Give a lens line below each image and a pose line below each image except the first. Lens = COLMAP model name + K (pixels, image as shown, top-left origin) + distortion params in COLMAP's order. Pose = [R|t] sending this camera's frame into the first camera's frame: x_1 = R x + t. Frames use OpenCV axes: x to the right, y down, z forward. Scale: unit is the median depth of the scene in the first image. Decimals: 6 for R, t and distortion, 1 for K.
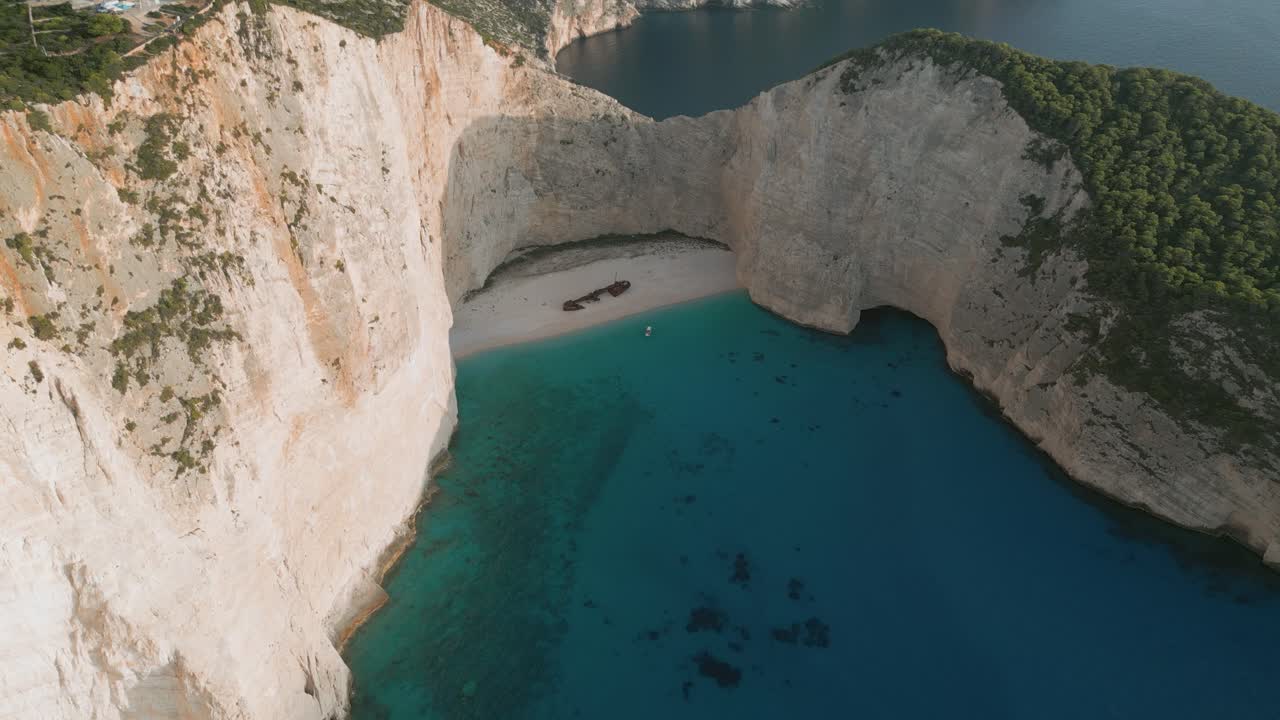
lens RADIAL K [[943.4, 0, 641.9], [0, 943.4, 250.7], [0, 0, 1]] dist [0.065628, -0.002604]
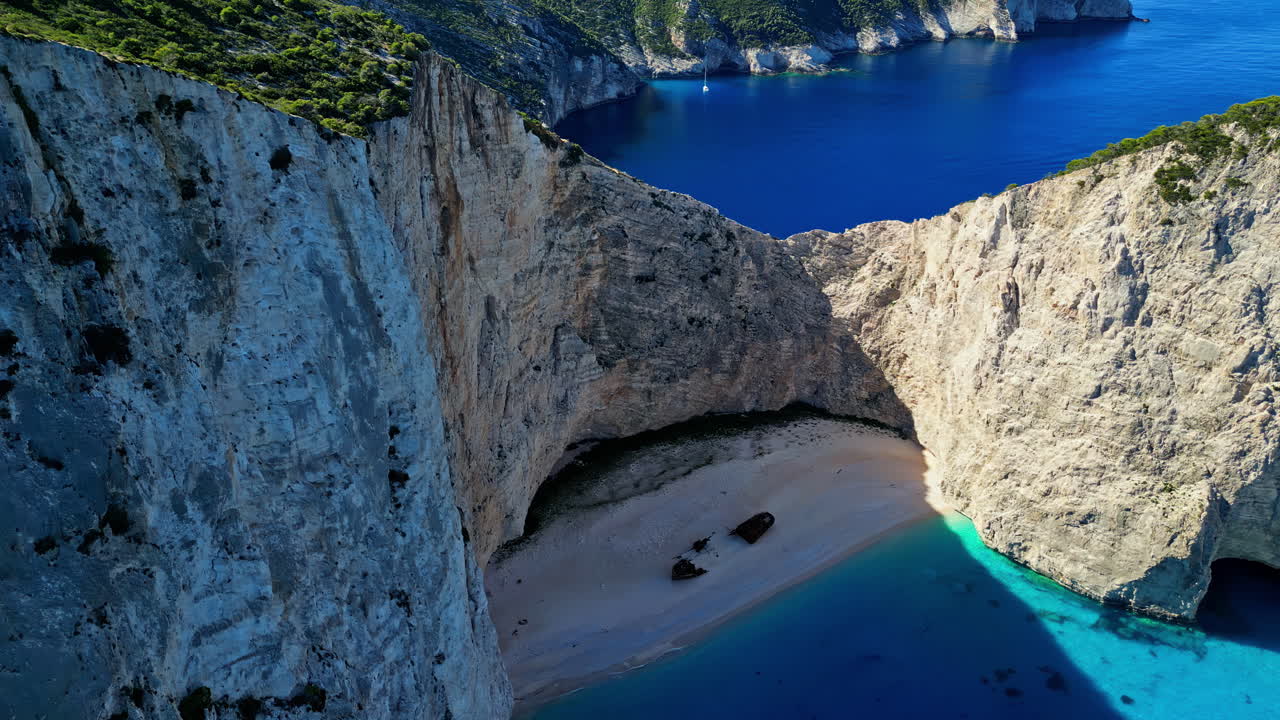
lens RADIAL K [[898.4, 0, 659.9], [0, 898.4, 264.4], [0, 0, 1]] dist [0.054770, -0.001840]
pose [[0.994648, -0.031986, 0.098243, -0.145134], [0.036494, 0.998346, -0.044429, -0.110002], [-0.096659, 0.047777, 0.994170, 0.455244]]
